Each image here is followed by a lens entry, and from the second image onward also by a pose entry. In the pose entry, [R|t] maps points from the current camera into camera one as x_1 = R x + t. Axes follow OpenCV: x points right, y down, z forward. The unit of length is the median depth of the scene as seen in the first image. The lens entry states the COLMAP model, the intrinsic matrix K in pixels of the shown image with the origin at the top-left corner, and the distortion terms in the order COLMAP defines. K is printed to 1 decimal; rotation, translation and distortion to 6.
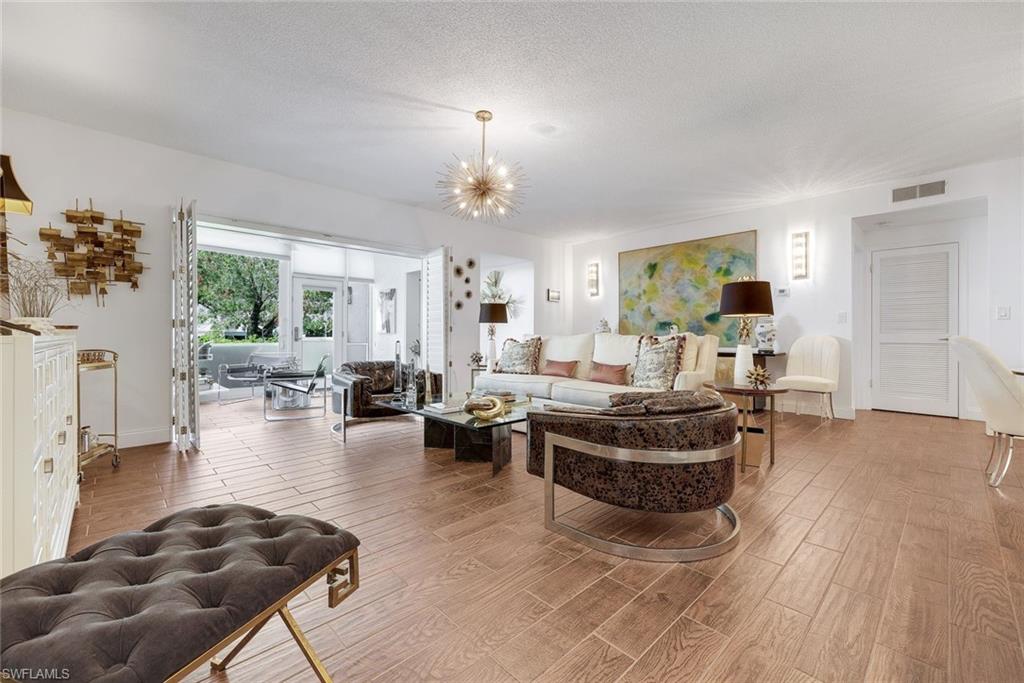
lens RADIAL K [[418.4, 0, 509.4], [0, 418.4, 334.6], [0, 0, 1]] dist [-0.000702, 0.000622]
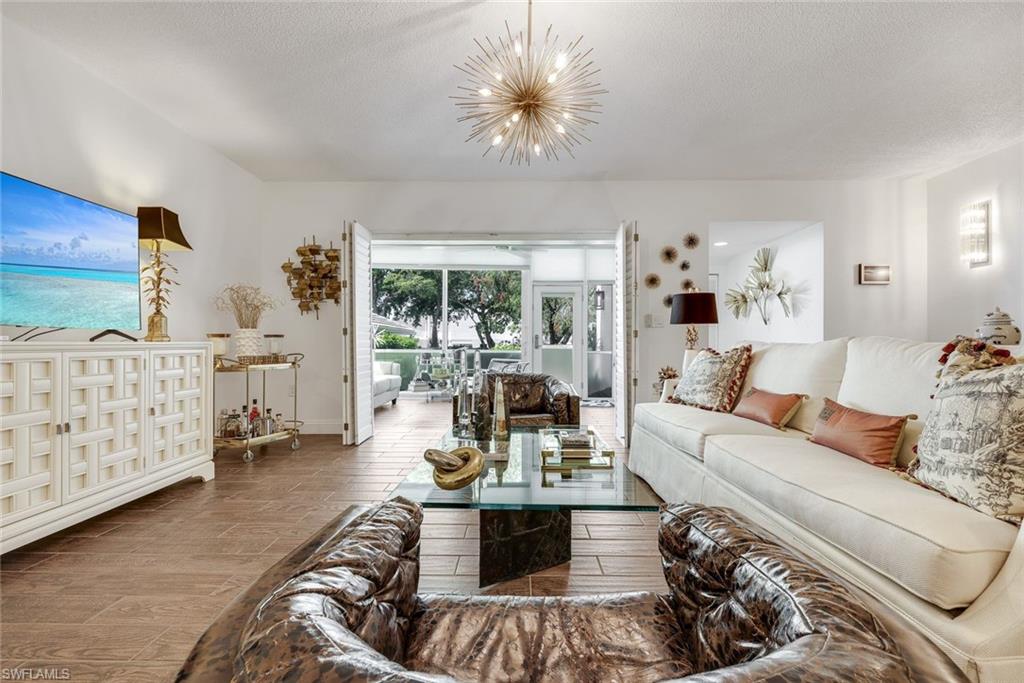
lens RADIAL K [[418.4, 0, 508.9], [0, 418.4, 341.3], [0, 0, 1]] dist [-0.000702, 0.000622]
pose [[0.712762, -0.002229, -0.701402, 0.190219], [-0.000876, 0.999991, -0.004069, 0.001716], [0.701405, 0.003514, 0.712754, 0.297941]]
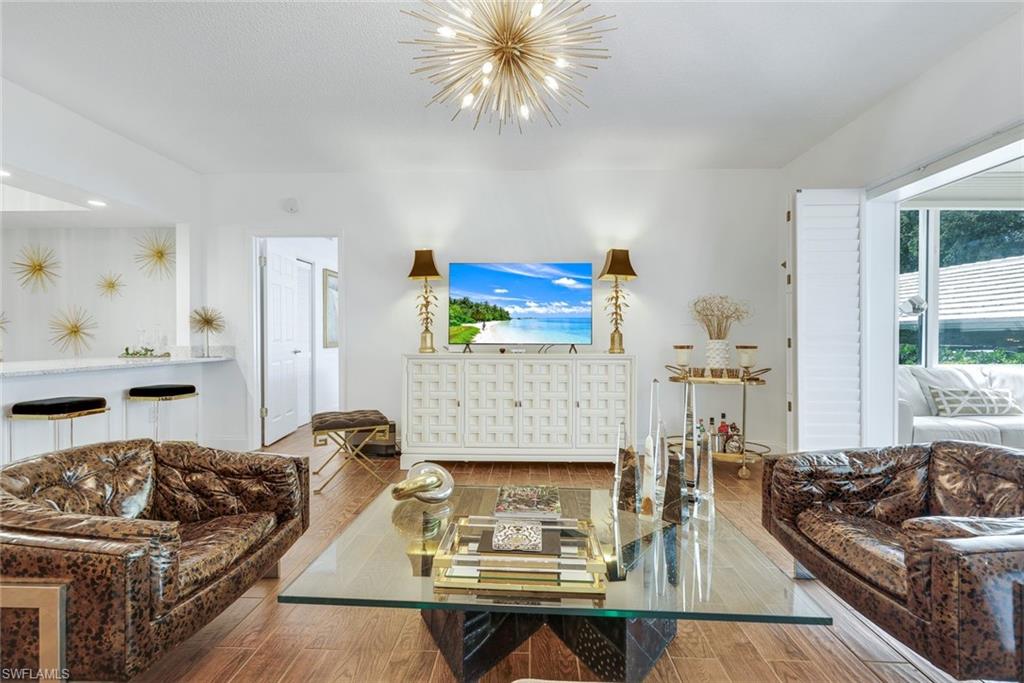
lens RADIAL K [[459.5, 0, 513.6], [0, 459.5, 344.0], [0, 0, 1]] dist [-0.001867, 0.000922]
pose [[-0.708151, 0.007002, -0.706026, 0.155257], [-0.001922, 0.999928, 0.011844, -0.020750], [0.706059, 0.009745, -0.708086, 0.742488]]
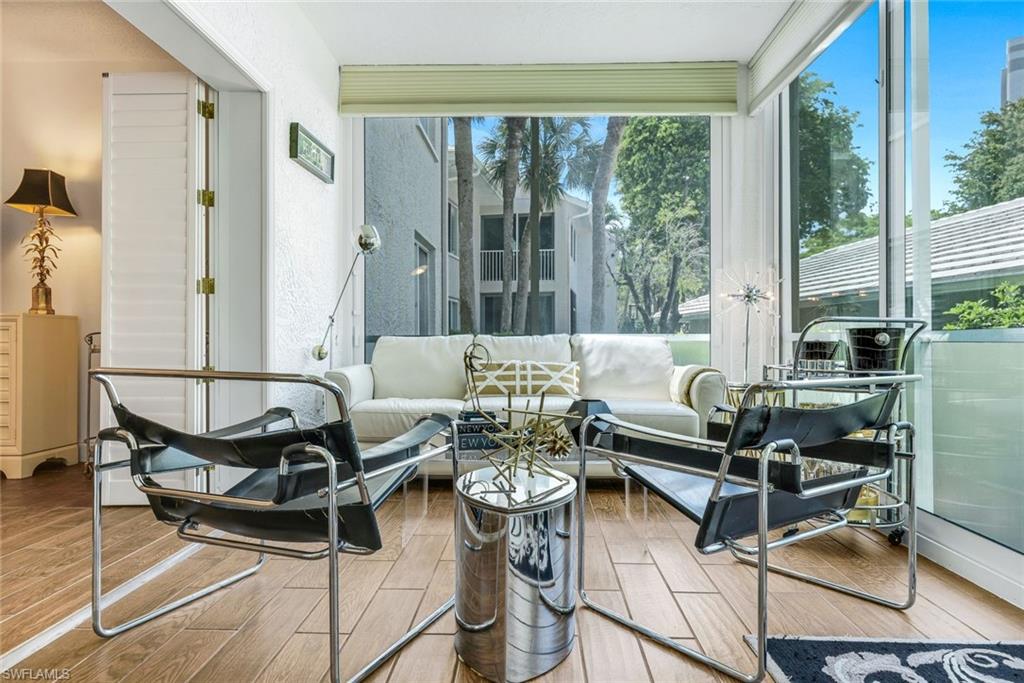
lens RADIAL K [[662.9, 0, 512.6], [0, 662.9, 343.8], [0, 0, 1]] dist [-0.005563, 0.000155]
pose [[-0.709258, 0.000159, -0.704949, -0.301529], [0.000487, 1.000000, -0.000263, 0.033015], [0.704948, -0.000530, -0.709258, 1.226621]]
